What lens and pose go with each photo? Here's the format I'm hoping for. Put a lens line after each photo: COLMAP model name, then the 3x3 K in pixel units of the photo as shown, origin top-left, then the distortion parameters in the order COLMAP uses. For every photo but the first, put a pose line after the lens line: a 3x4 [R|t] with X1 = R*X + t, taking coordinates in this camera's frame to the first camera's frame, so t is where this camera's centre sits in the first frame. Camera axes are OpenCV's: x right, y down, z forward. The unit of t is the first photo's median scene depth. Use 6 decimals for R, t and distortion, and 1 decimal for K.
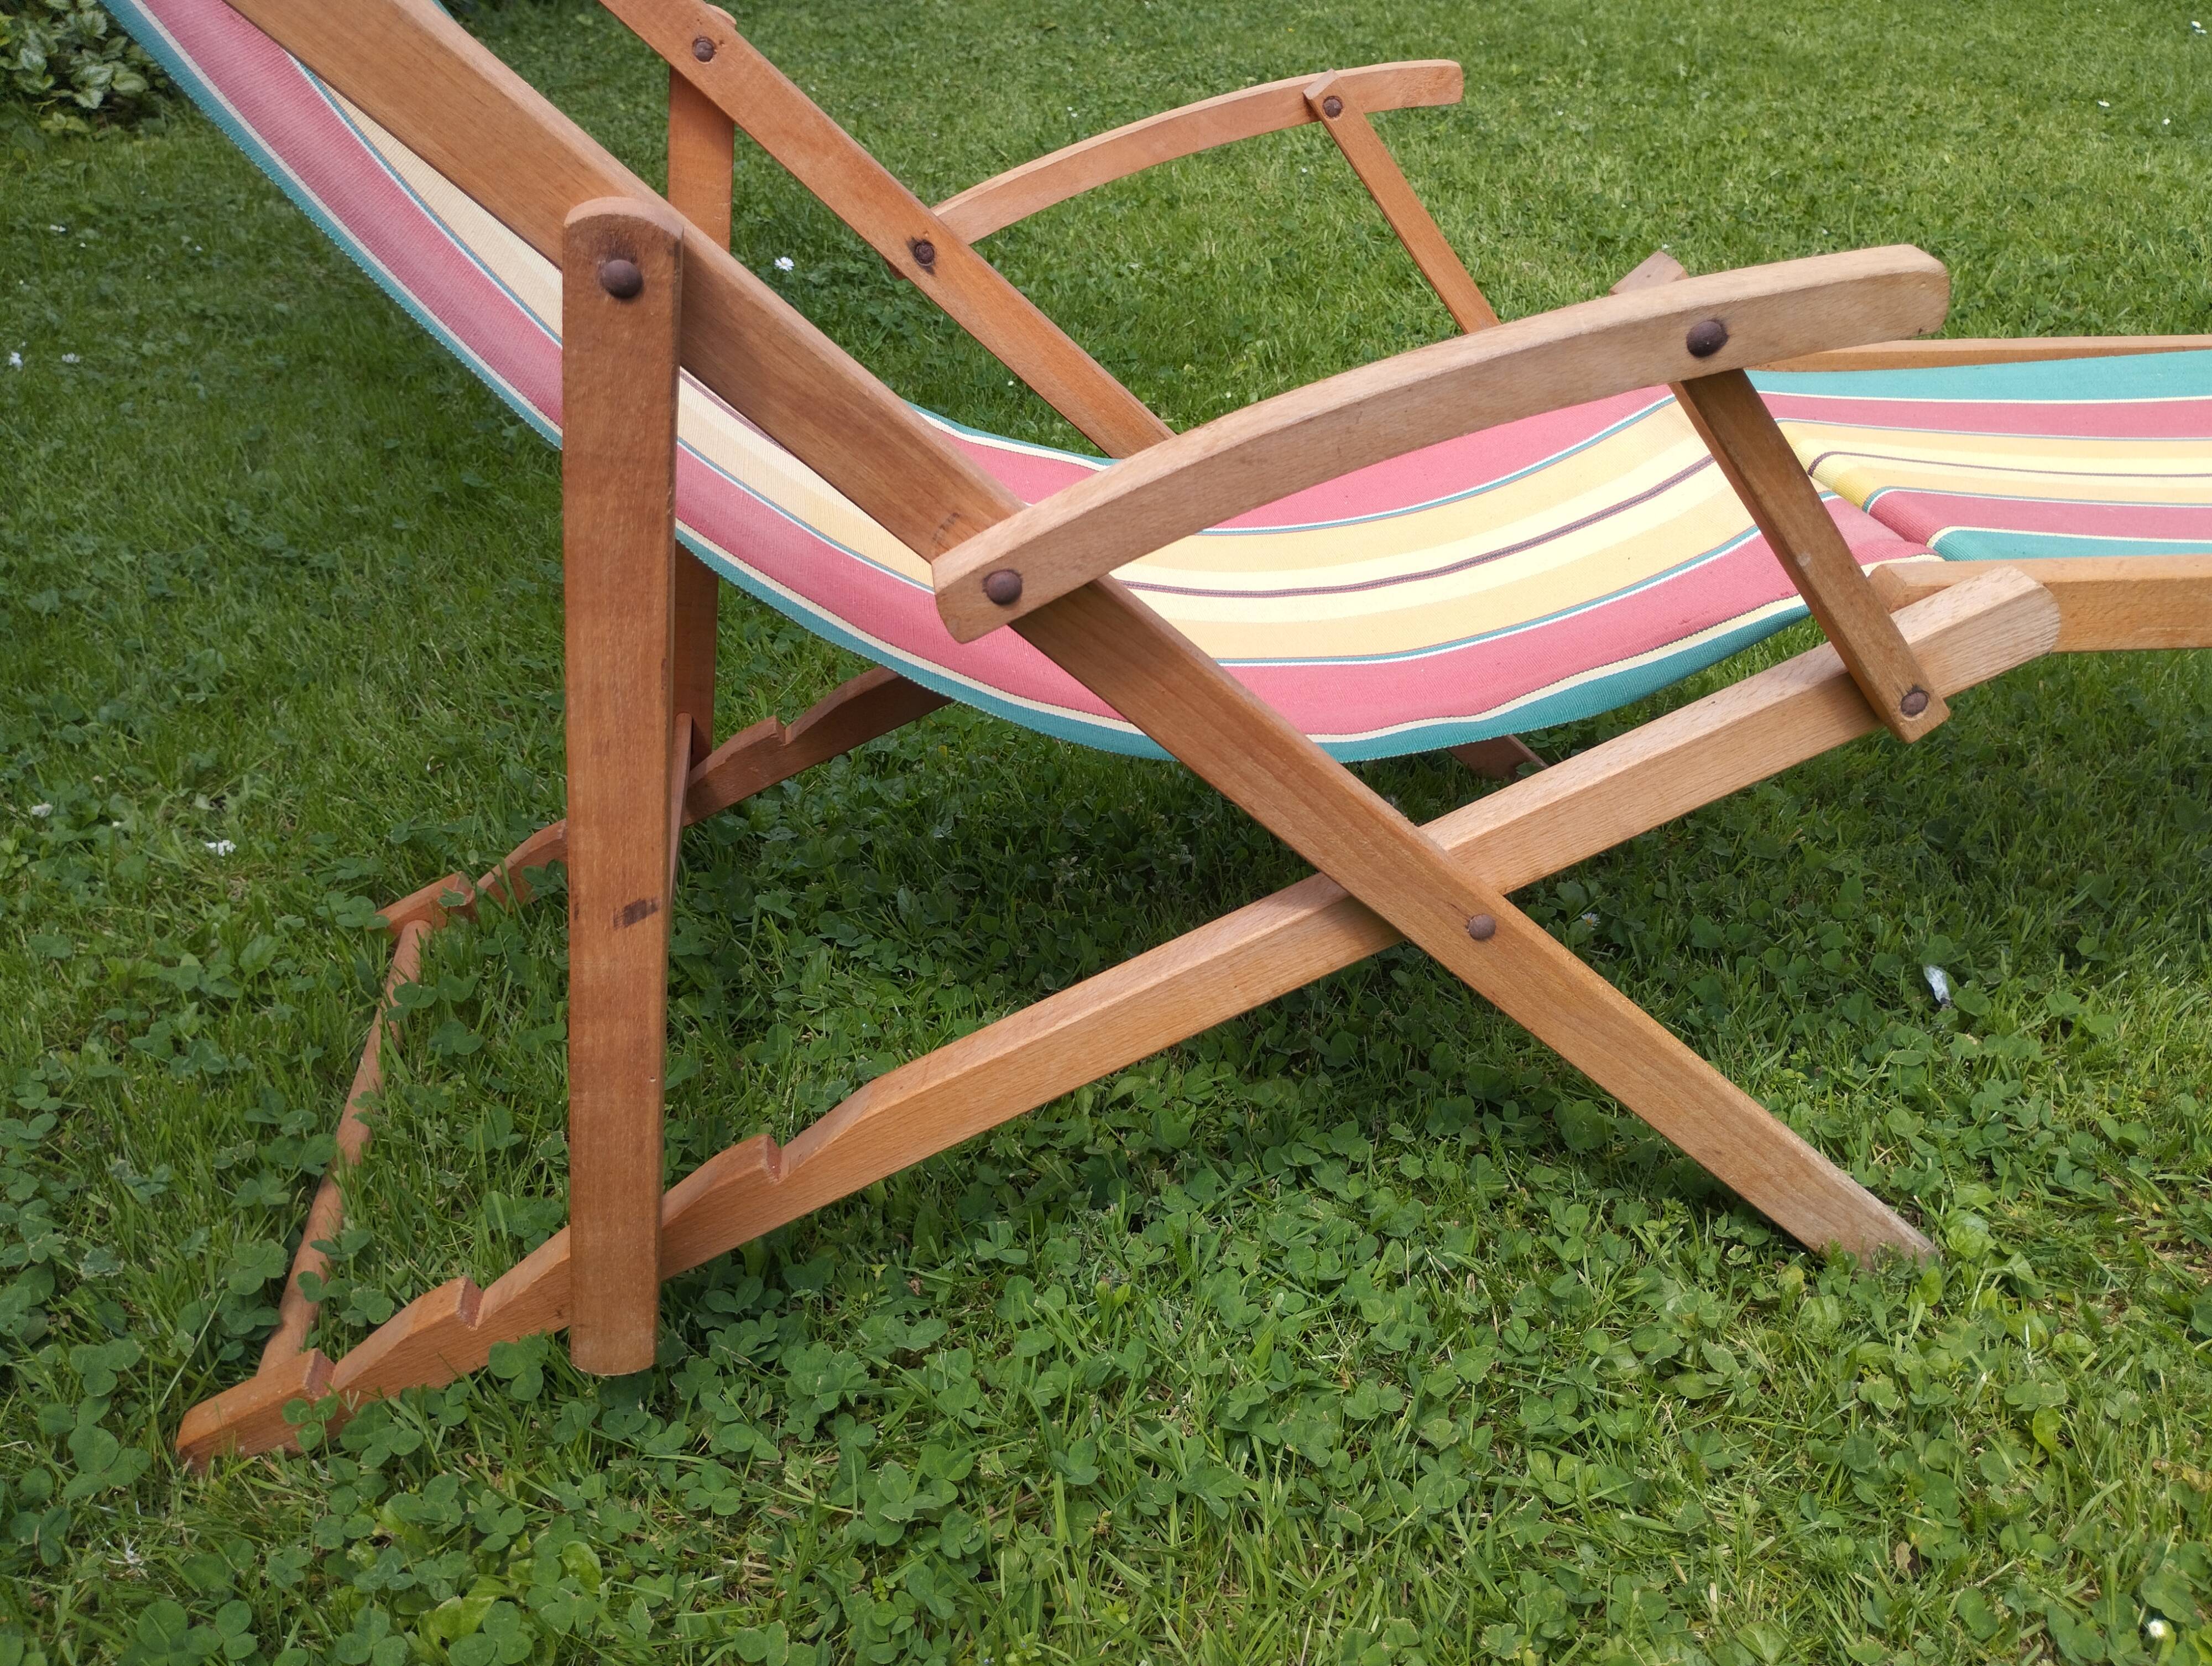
lens RADIAL K [[1877.1, 0, 1106.0], [0, 1877.1, 833.0], [0, 0, 1]] dist [0.058647, -0.053688]
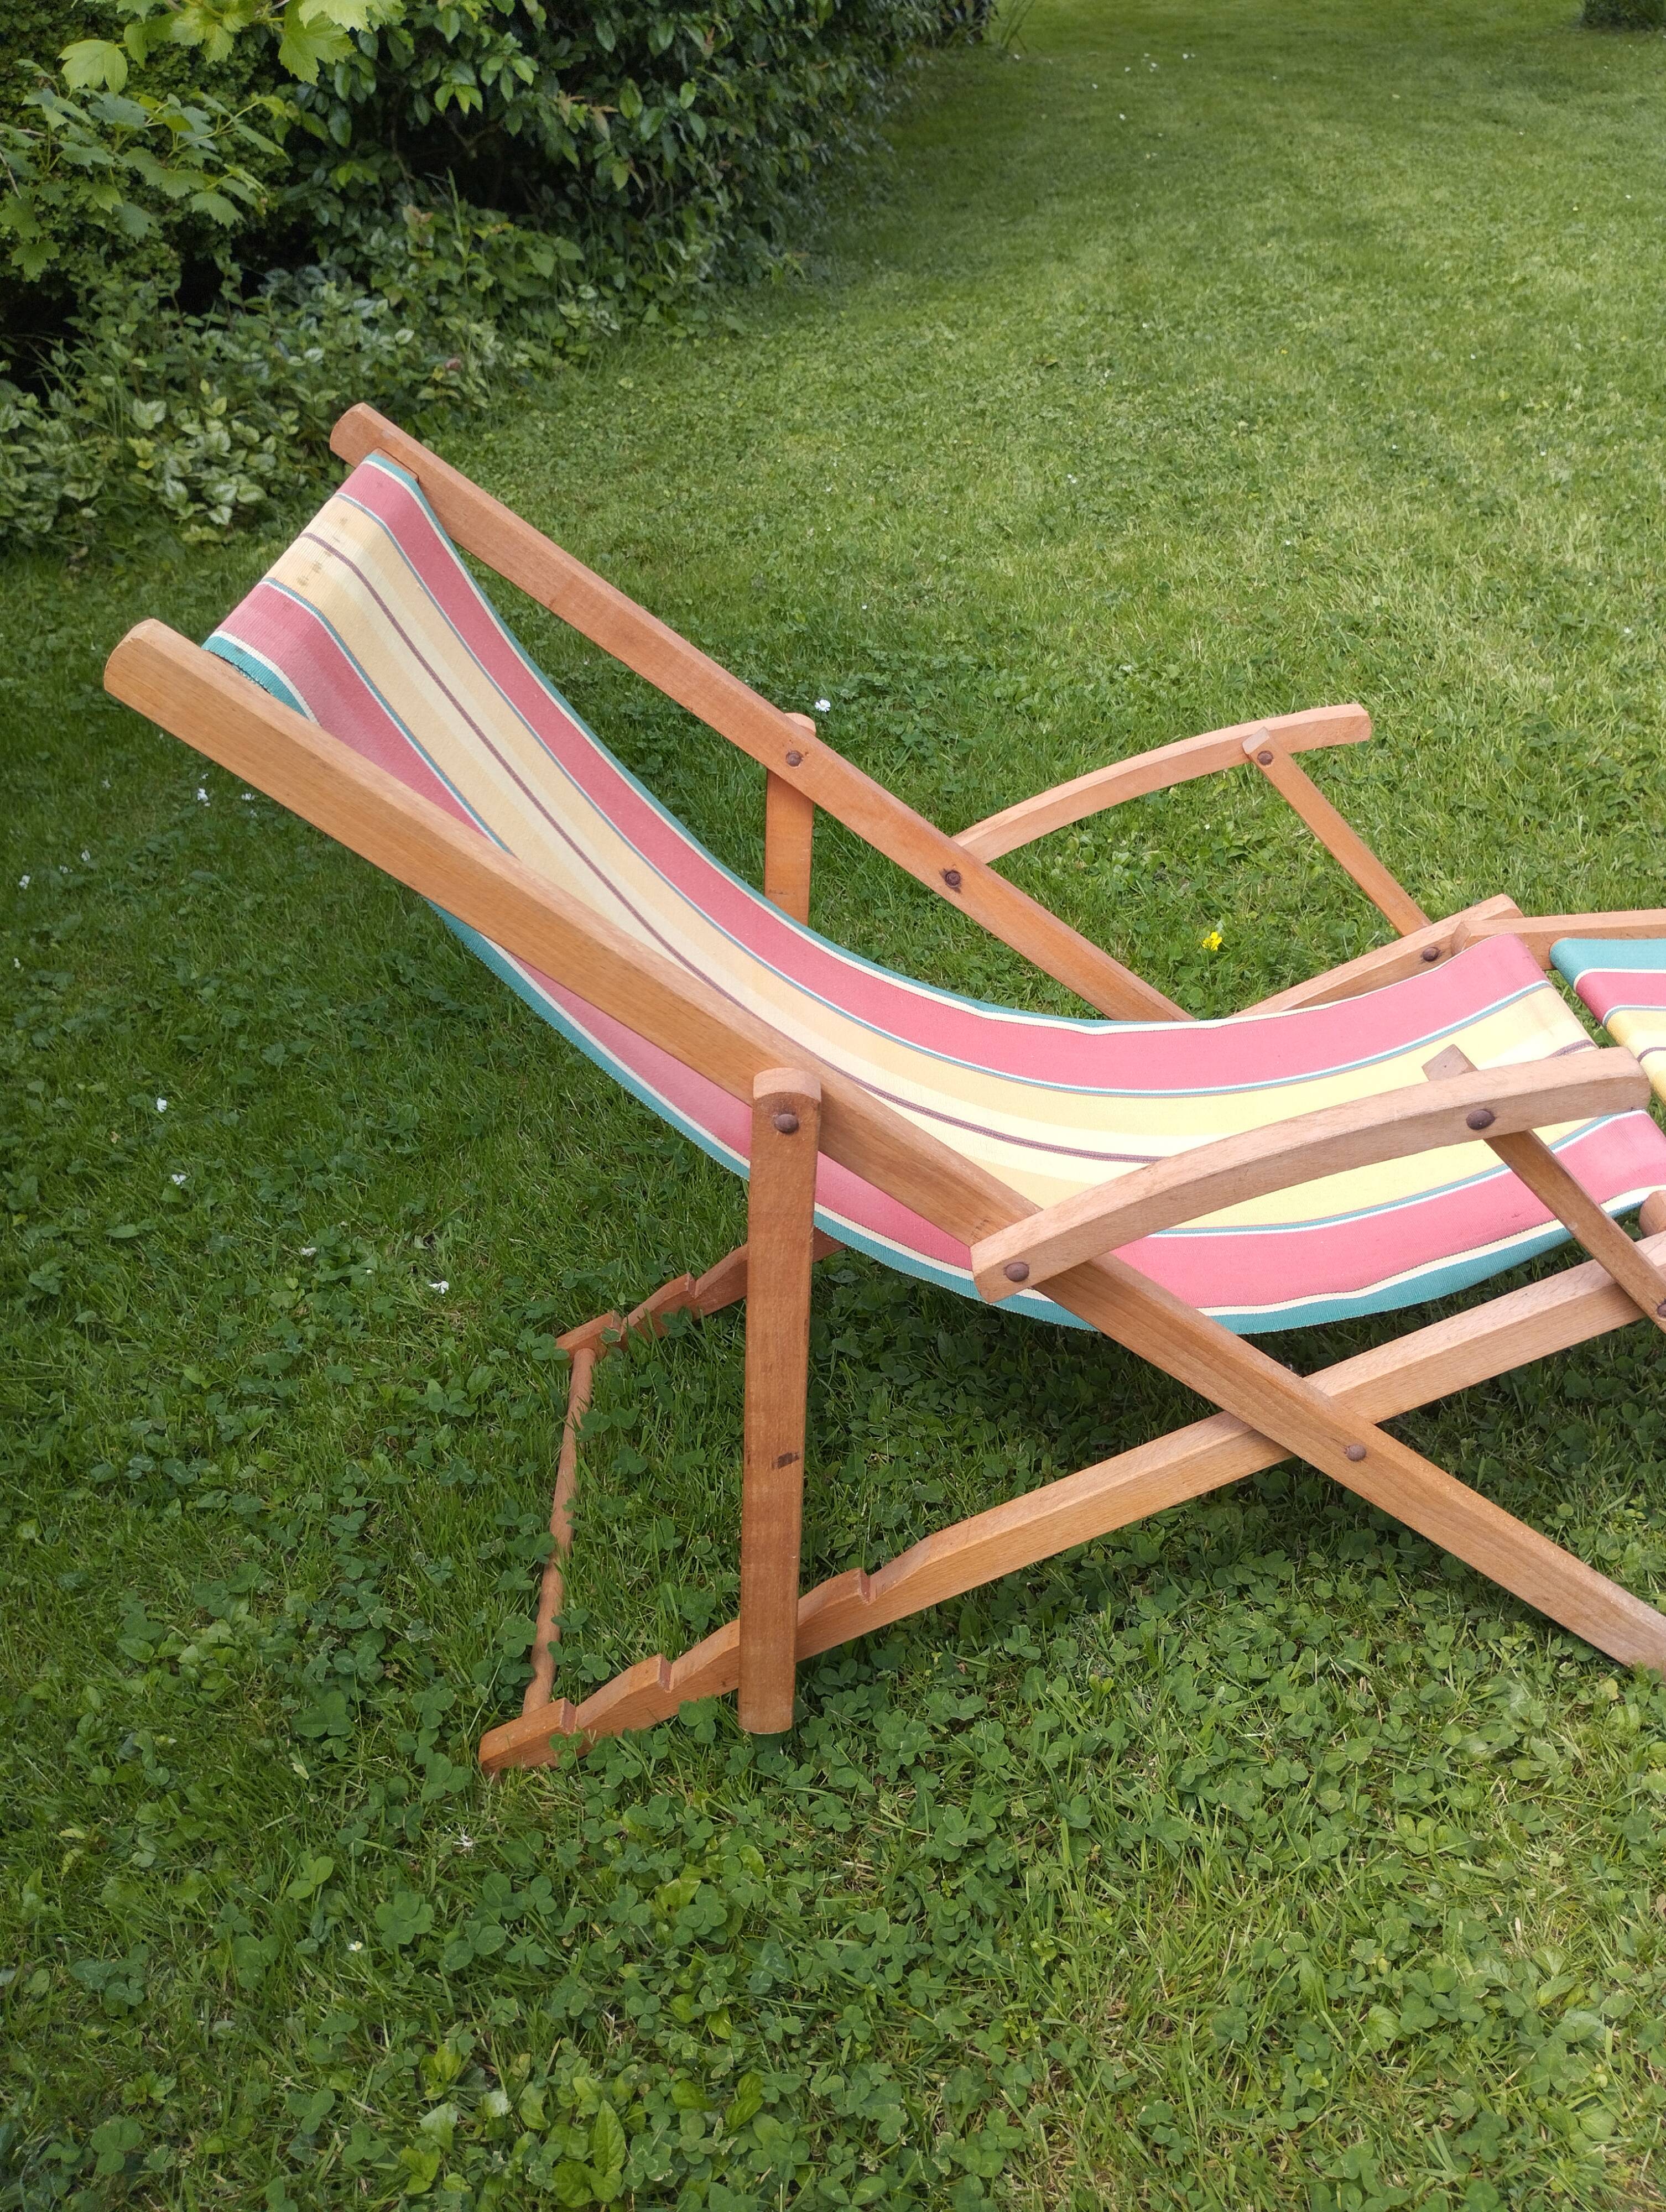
lens RADIAL K [[1883.6, 0, 833.0], [0, 1883.6, 1106.0], [0, 0, 1]] dist [0.077011, -0.077789]
pose [[0.988589, -0.011741, -0.150177, 0.022999], [0.017686, 0.999109, 0.038310, -0.244305], [0.149593, -0.040529, 0.987917, -0.420712]]
